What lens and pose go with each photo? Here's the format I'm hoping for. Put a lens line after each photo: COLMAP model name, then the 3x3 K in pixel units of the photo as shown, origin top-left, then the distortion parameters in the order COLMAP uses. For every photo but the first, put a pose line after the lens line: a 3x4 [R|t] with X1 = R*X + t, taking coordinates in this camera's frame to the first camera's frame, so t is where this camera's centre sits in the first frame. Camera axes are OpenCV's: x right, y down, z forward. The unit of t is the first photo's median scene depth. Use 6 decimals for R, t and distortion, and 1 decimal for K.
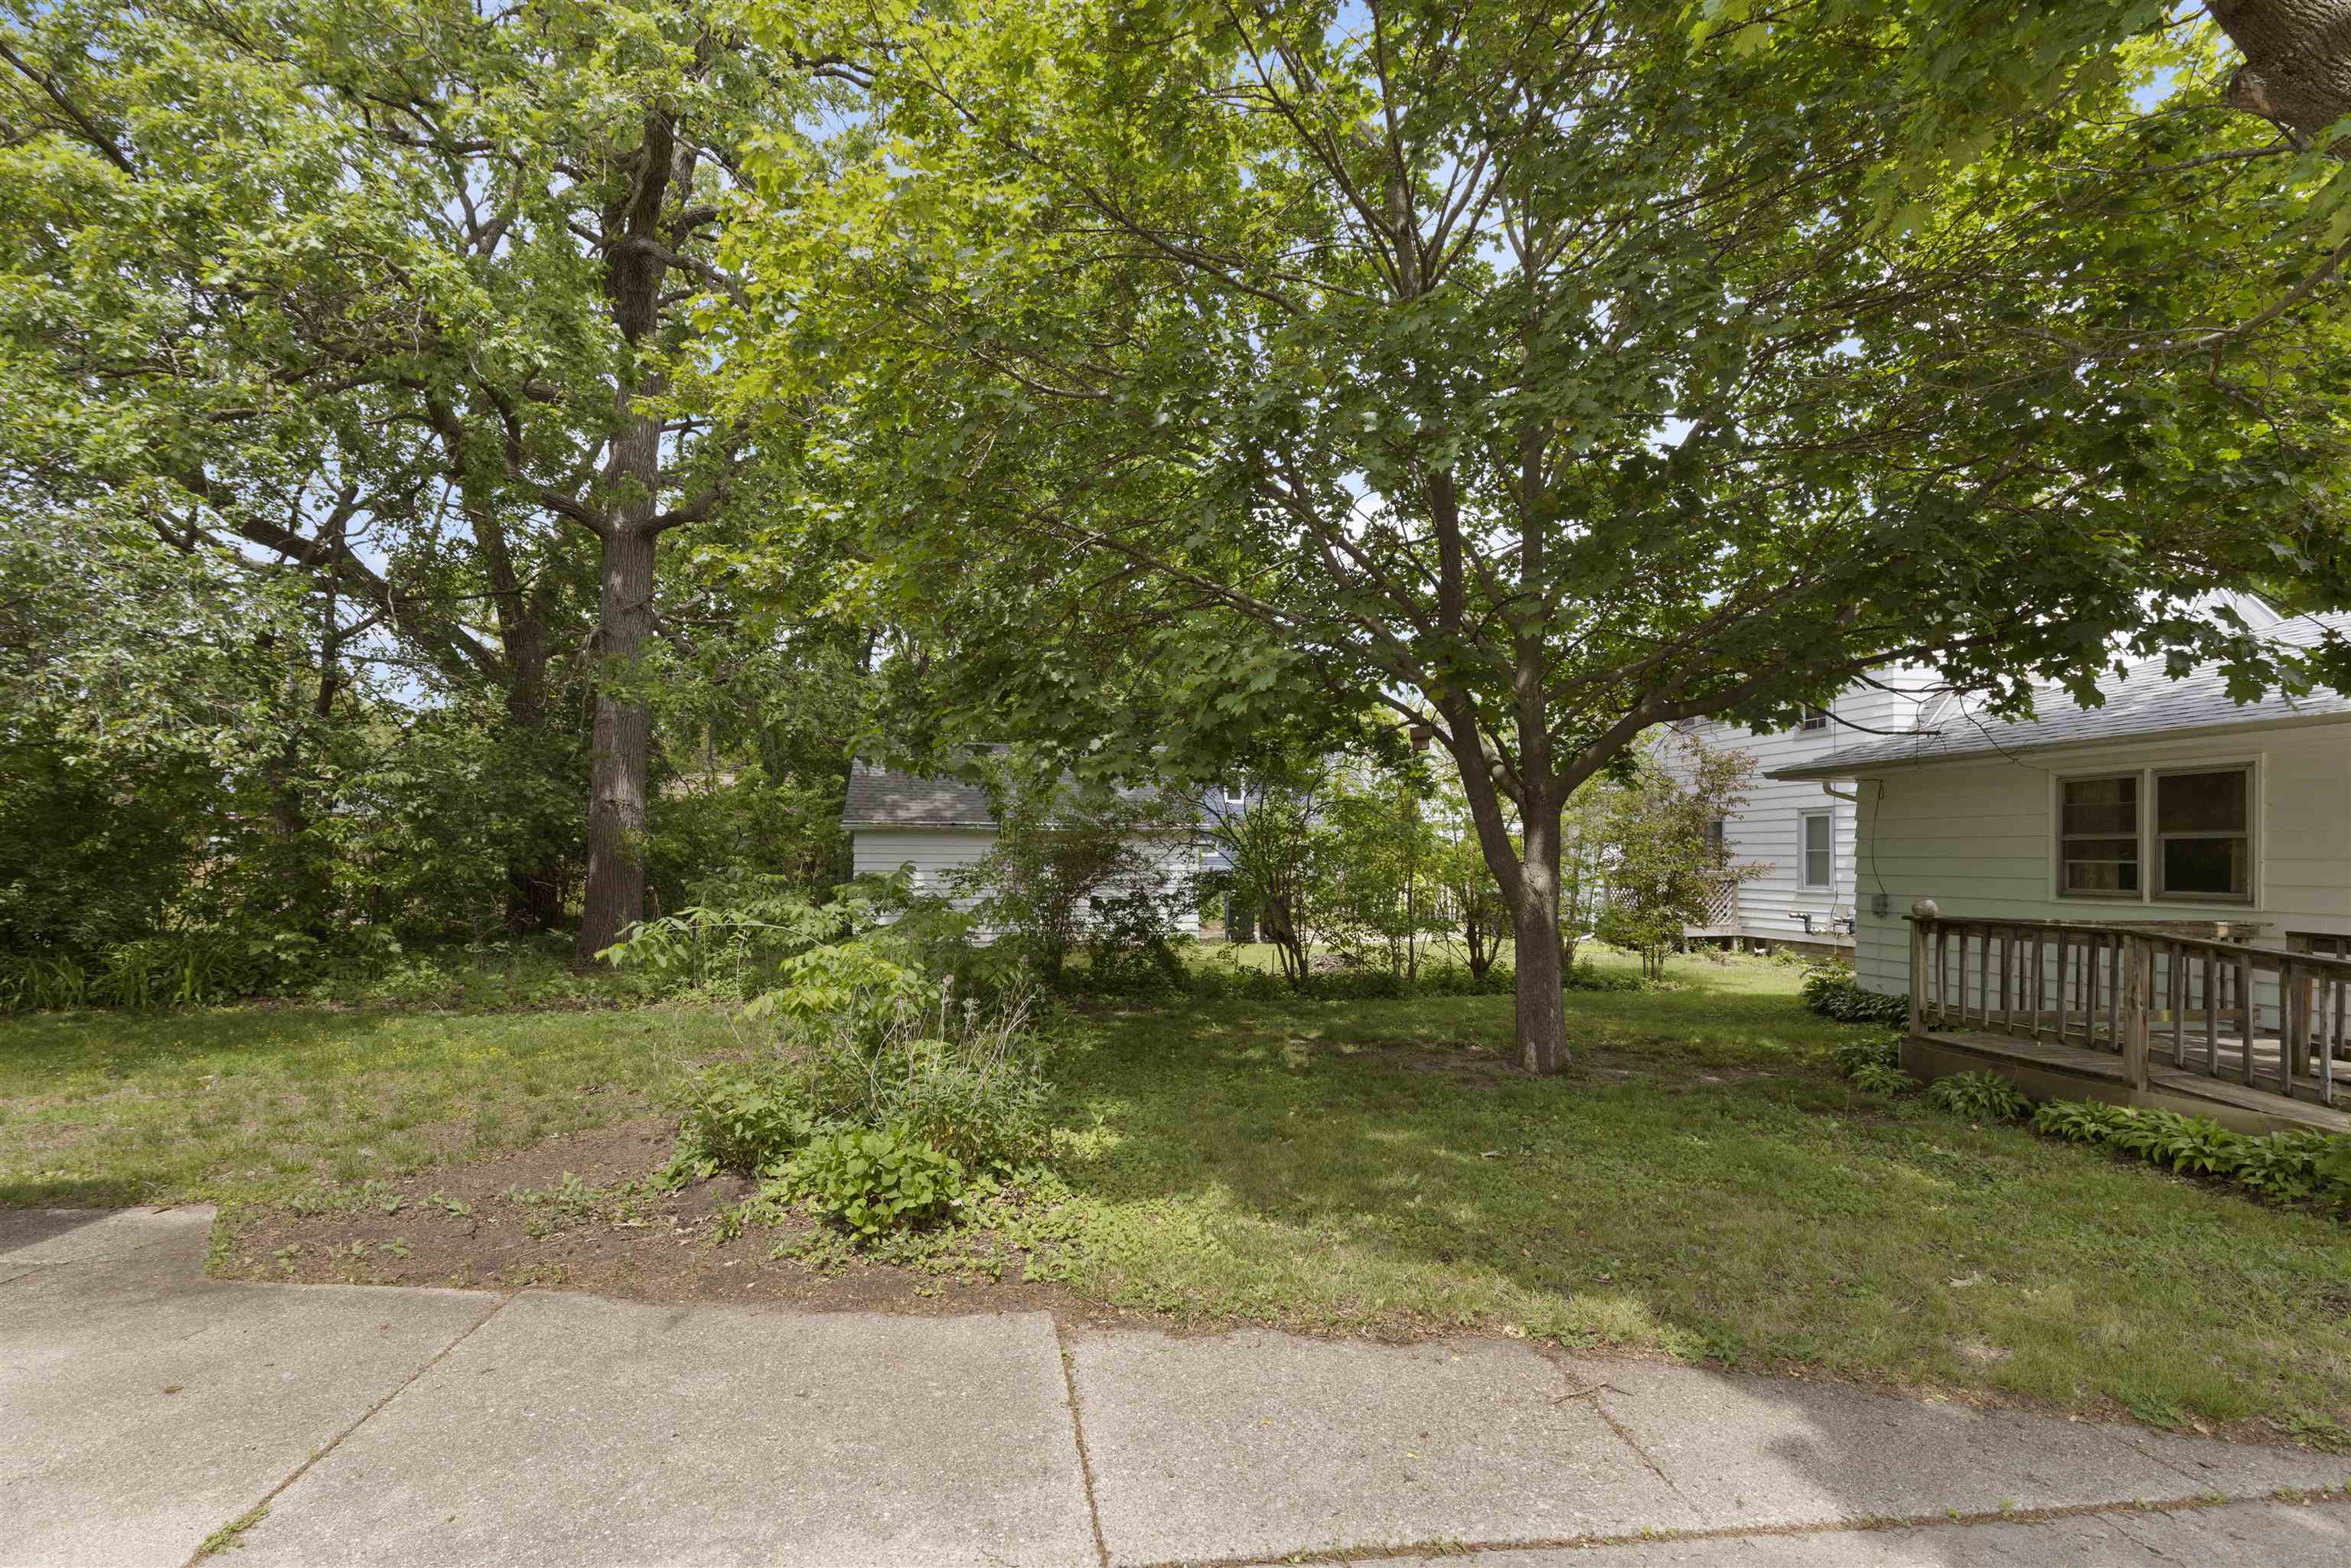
lens RADIAL K [[1029.0, 0, 1170.7], [0, 1029.0, 804.6], [0, 0, 1]] dist [0.008013, -0.000060]
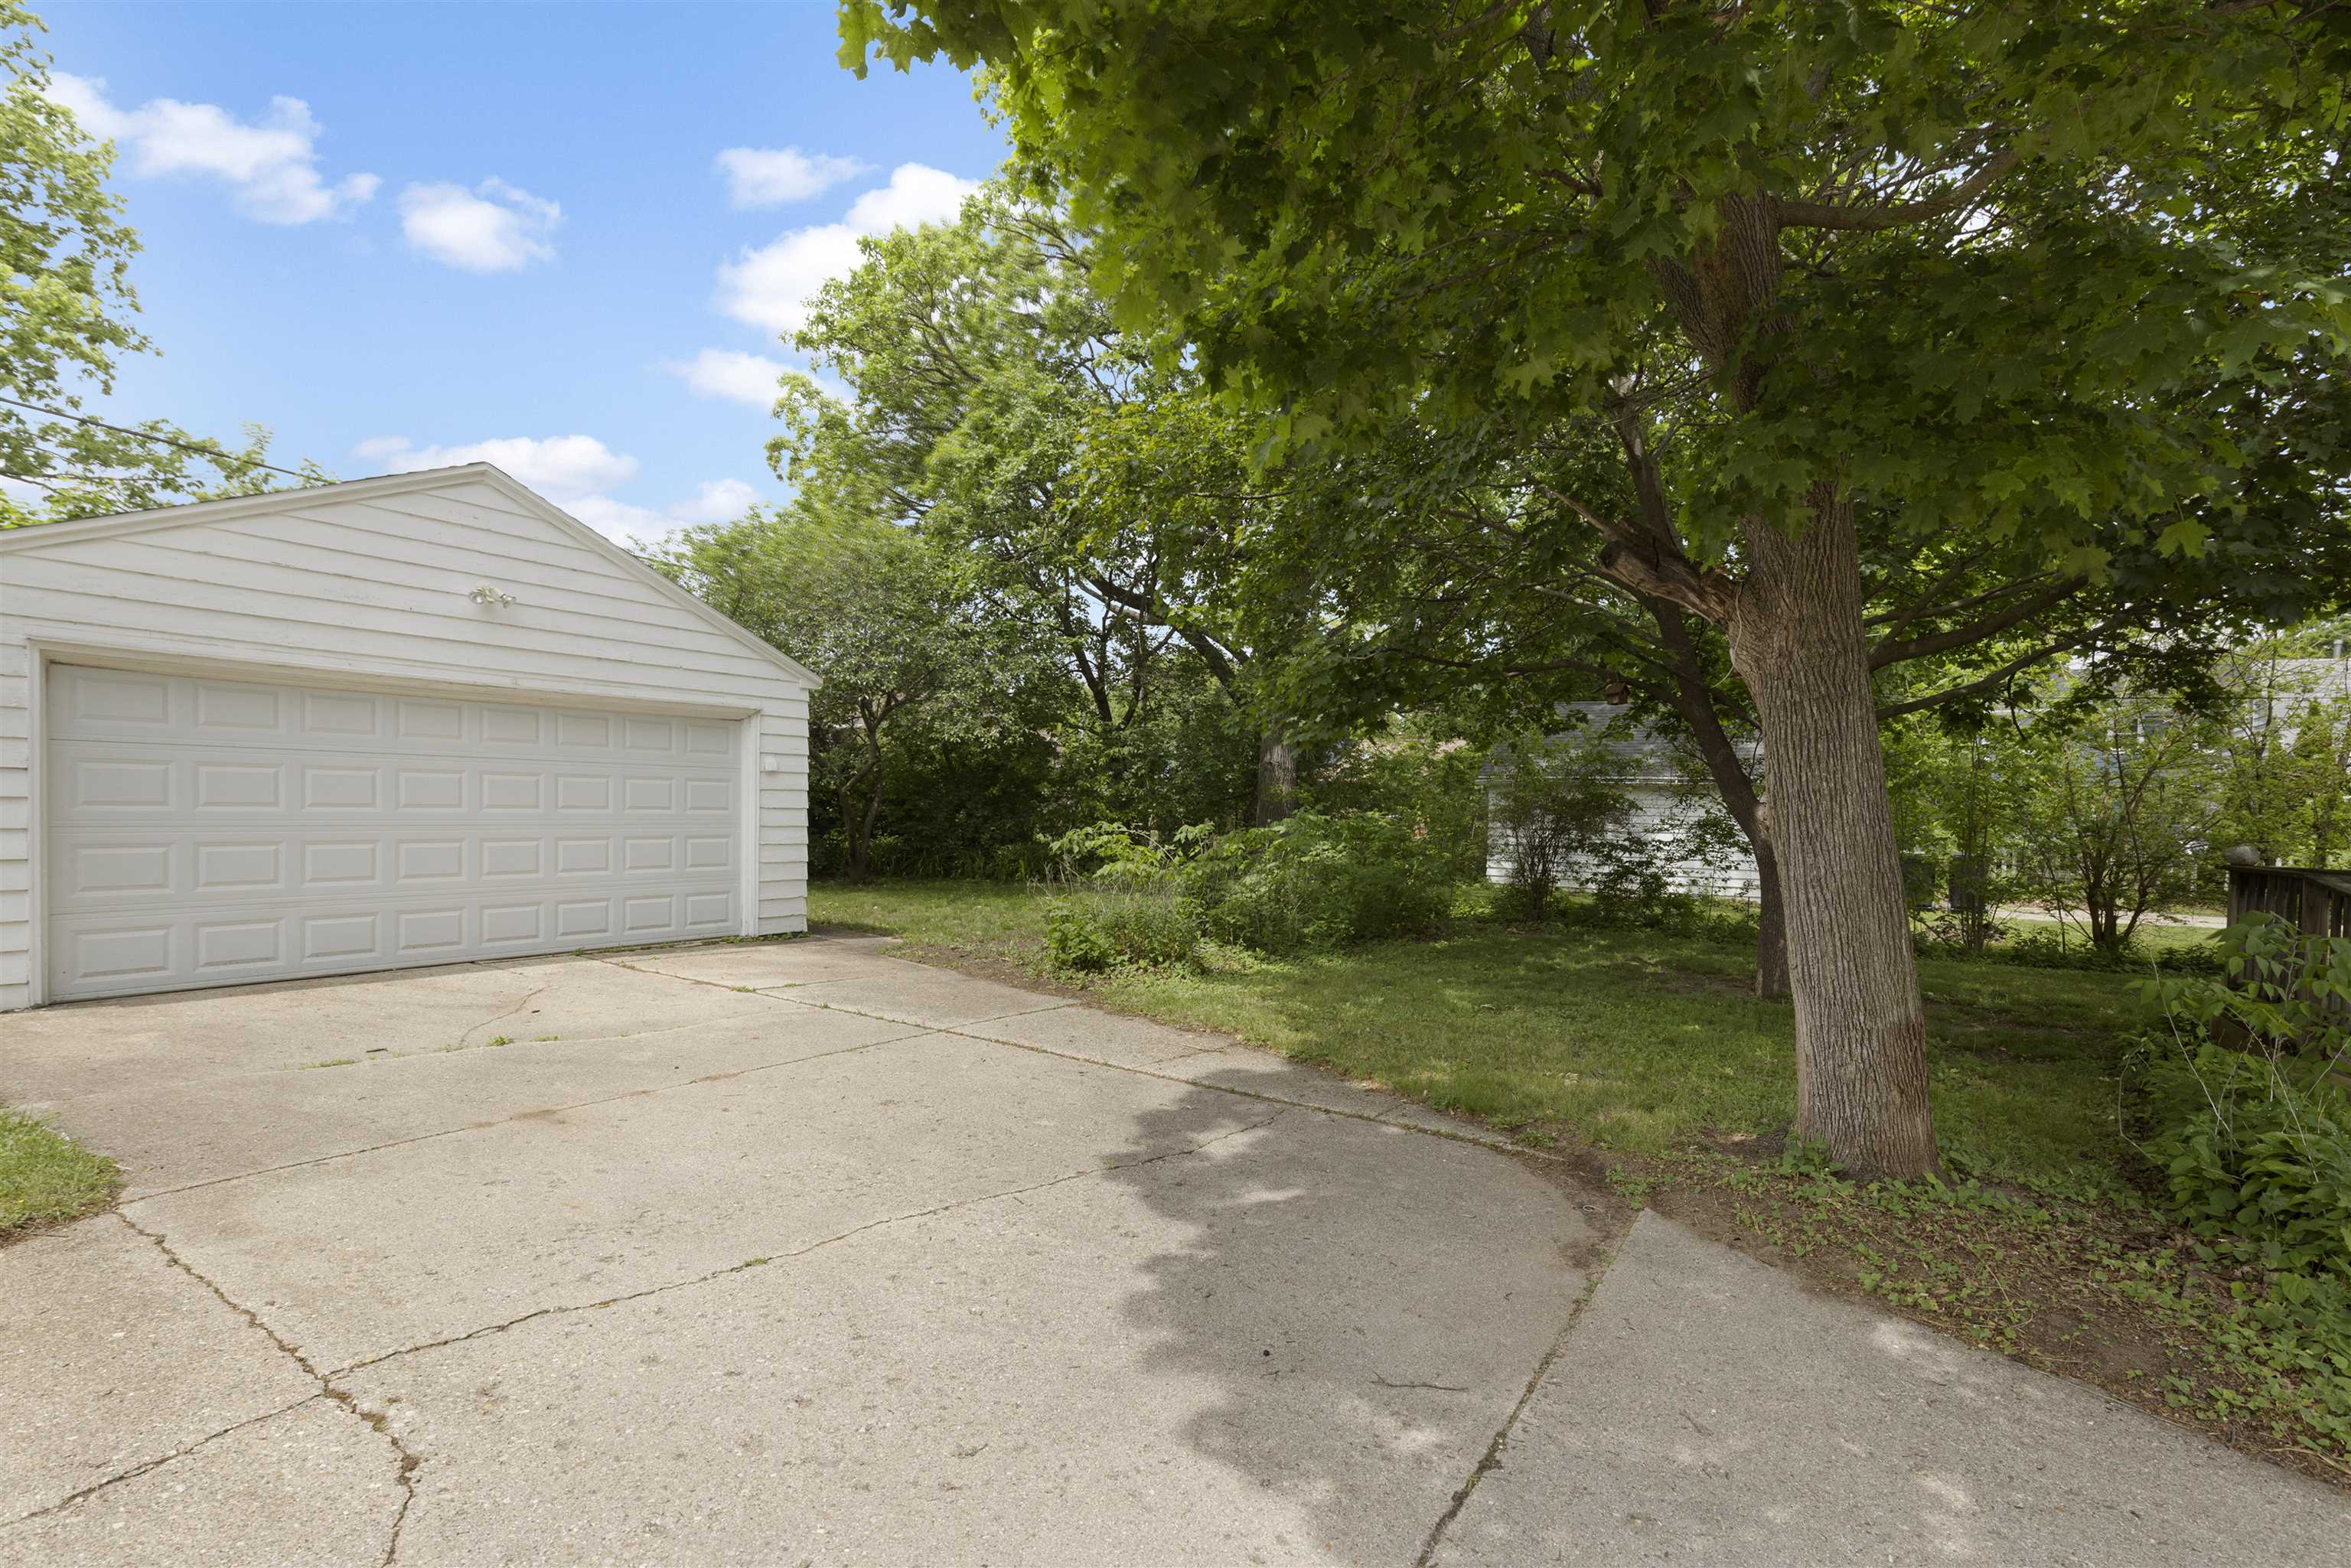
lens RADIAL K [[1029.0, 0, 1170.7], [0, 1029.0, 804.6], [0, 0, 1]] dist [0.008013, -0.000060]
pose [[0.735958, 0.007515, -0.676985, 0.356449], [0.020046, 0.999258, 0.032885, 0.006753], [0.676730, -0.037773, 0.735262, -0.104100]]
